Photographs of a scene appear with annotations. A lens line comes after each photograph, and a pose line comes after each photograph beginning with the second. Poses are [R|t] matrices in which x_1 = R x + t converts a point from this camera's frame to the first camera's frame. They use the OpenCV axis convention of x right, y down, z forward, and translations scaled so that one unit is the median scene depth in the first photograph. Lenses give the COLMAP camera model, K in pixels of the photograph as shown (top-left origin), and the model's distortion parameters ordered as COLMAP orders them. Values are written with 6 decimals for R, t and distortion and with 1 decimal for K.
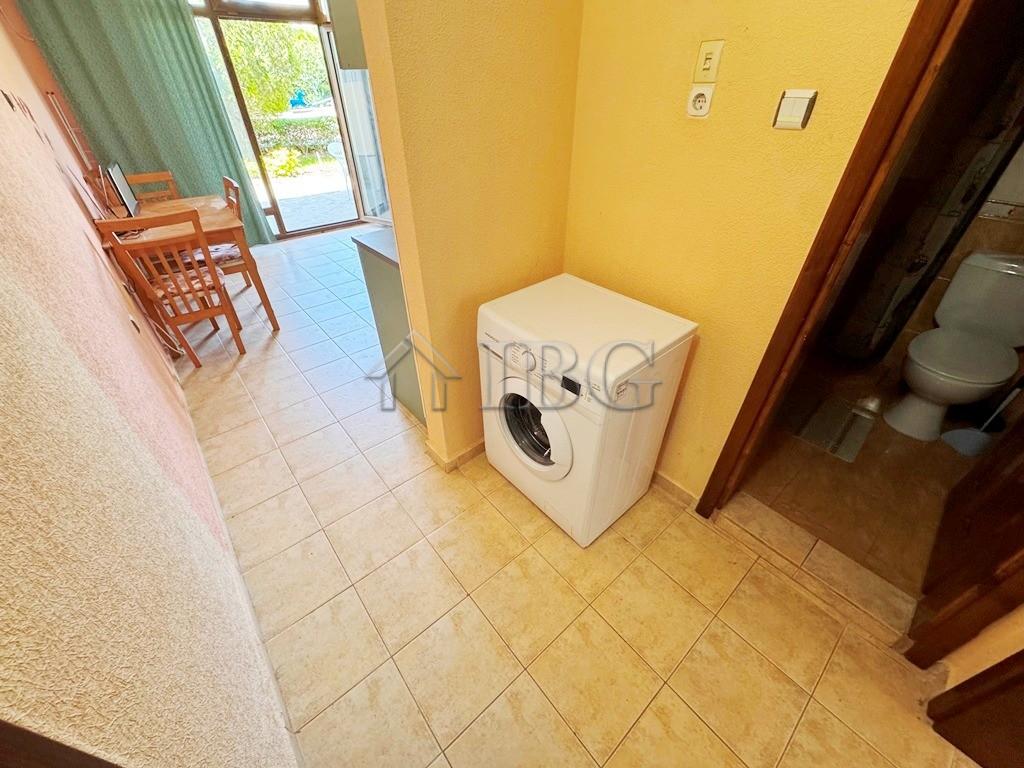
lens RADIAL K [[406.3, 0, 512.1], [0, 406.3, 382.5], [0, 0, 1]] dist [-0.006233, 0.000038]
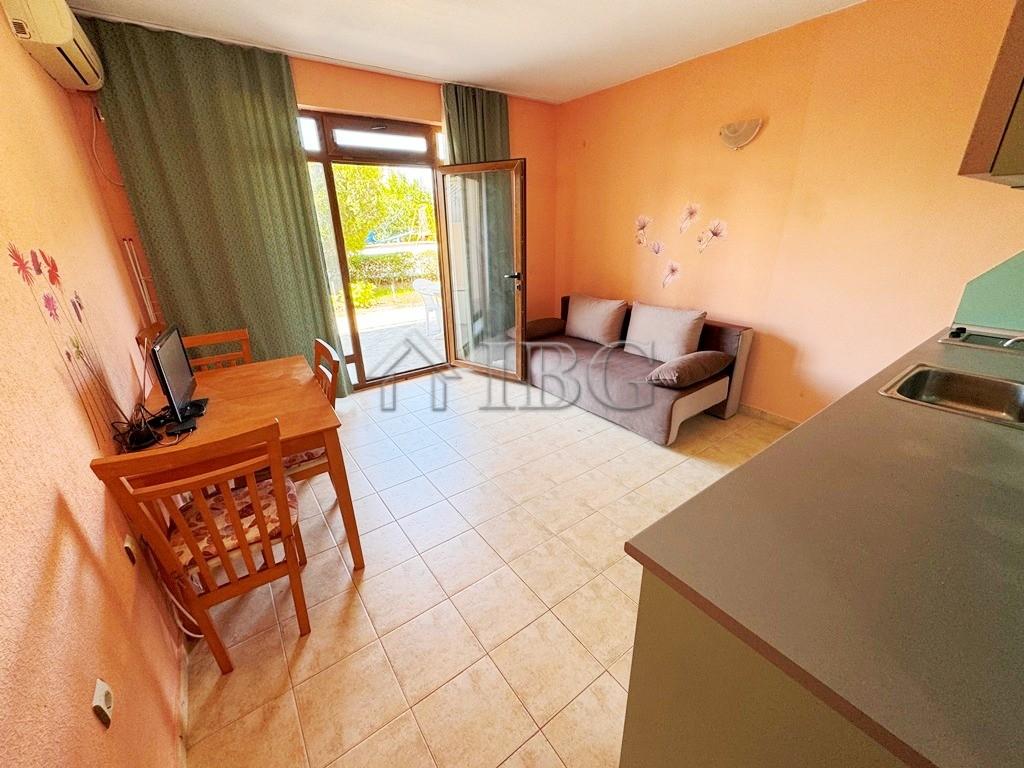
lens RADIAL K [[406.3, 0, 512.1], [0, 406.3, 382.5], [0, 0, 1]] dist [-0.006233, 0.000038]
pose [[0.996938, 0.011739, -0.077316, -0.291110], [-0.031286, 0.965971, -0.256752, -0.244875], [0.071671, 0.258384, 0.963380, 0.329361]]
